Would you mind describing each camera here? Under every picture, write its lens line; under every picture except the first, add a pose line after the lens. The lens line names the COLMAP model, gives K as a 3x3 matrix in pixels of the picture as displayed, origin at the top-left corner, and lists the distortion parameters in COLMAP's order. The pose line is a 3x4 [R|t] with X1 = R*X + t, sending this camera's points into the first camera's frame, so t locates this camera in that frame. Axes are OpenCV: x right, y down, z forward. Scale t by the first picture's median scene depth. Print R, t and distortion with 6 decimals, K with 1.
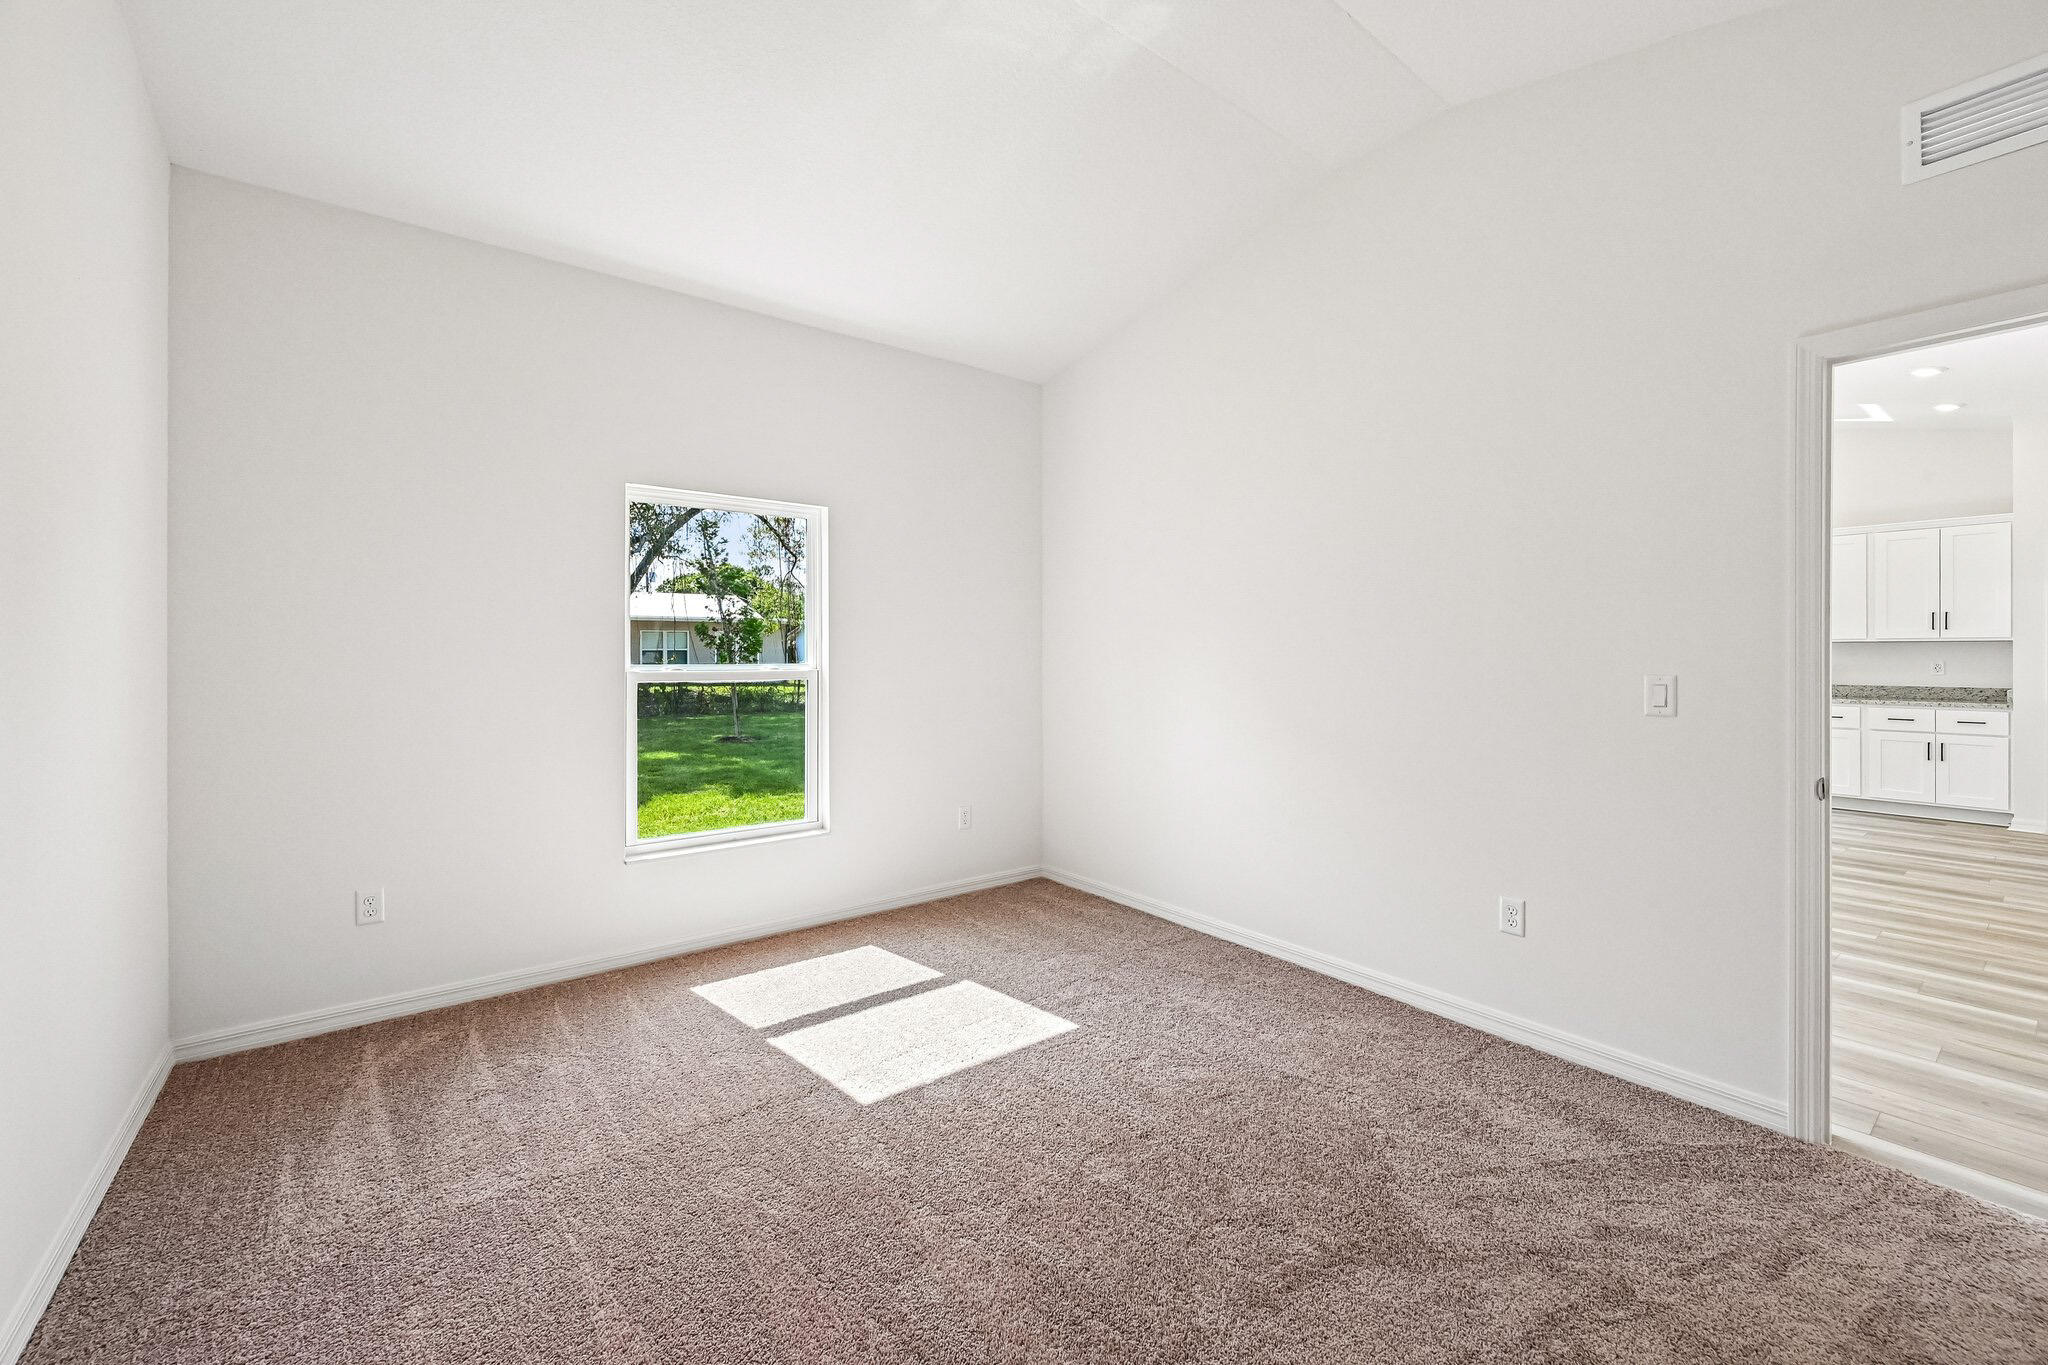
lens RADIAL K [[816.0, 0, 1031.1], [0, 816.0, 651.3], [0, 0, 1]] dist [-0.001022, 0.000424]
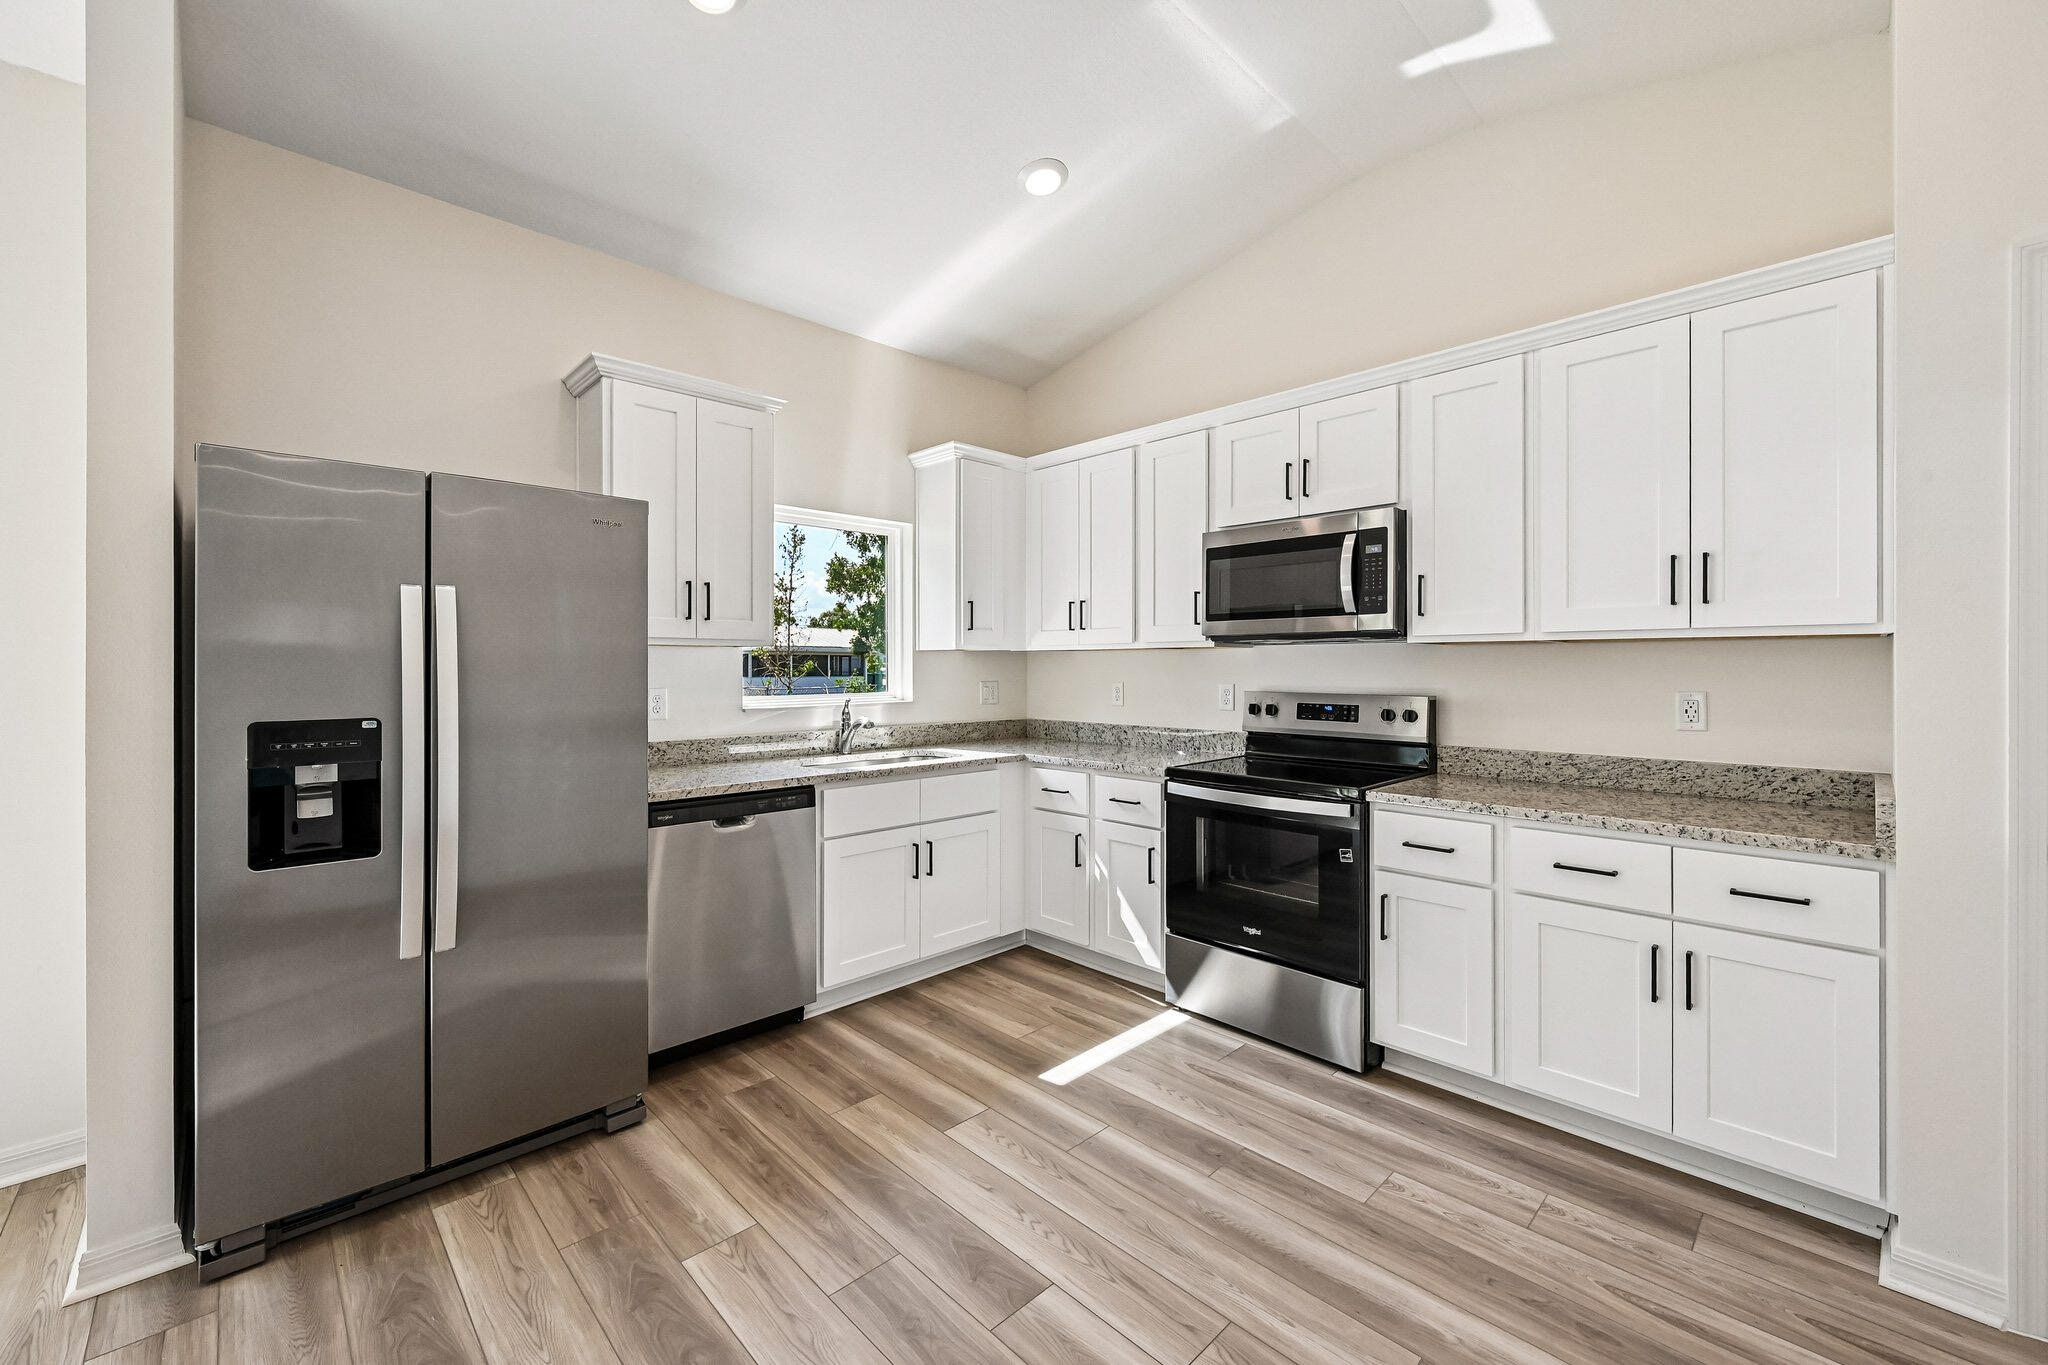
lens RADIAL K [[816.0, 0, 1028.8], [0, 816.0, 666.4], [0, 0, 1]] dist [-0.001022, 0.000424]
pose [[0.993393, -0.000808, 0.114764, 0.796701], [0.000585, 0.999998, 0.001977, -0.001228], [-0.114765, -0.001897, 0.993391, 0.689109]]
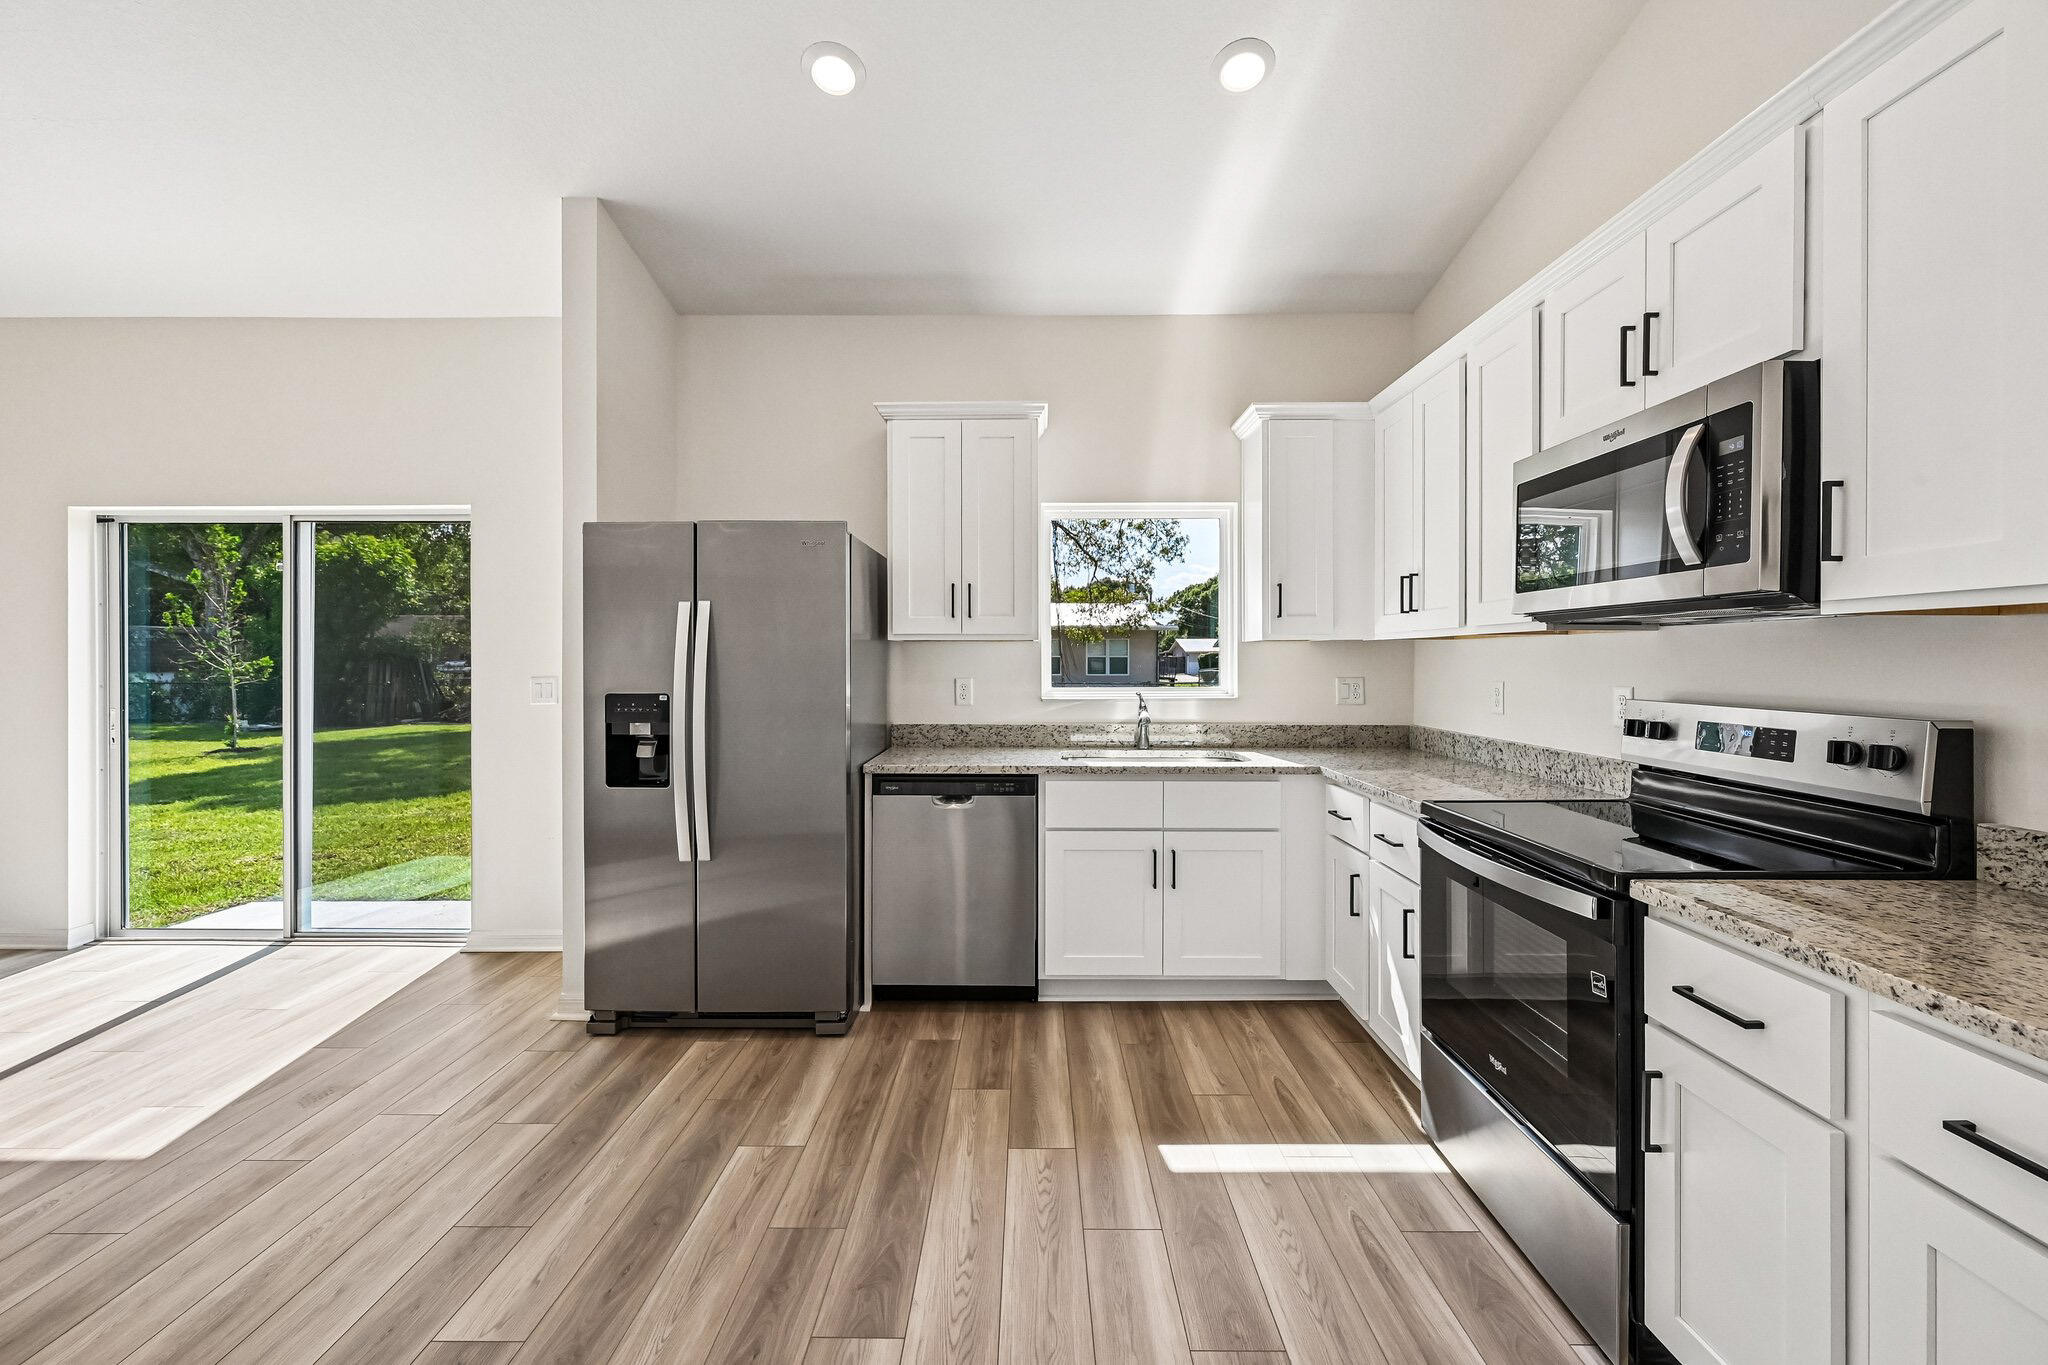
lens RADIAL K [[816.0, 0, 1032.4], [0, 816.0, 661.3], [0, 0, 1]] dist [-0.001022, 0.000424]
pose [[0.788824, 0.002286, -0.614615, 1.015565], [0.000401, 0.999991, 0.004233, -0.001008], [0.614619, -0.003585, 0.788816, 0.786327]]
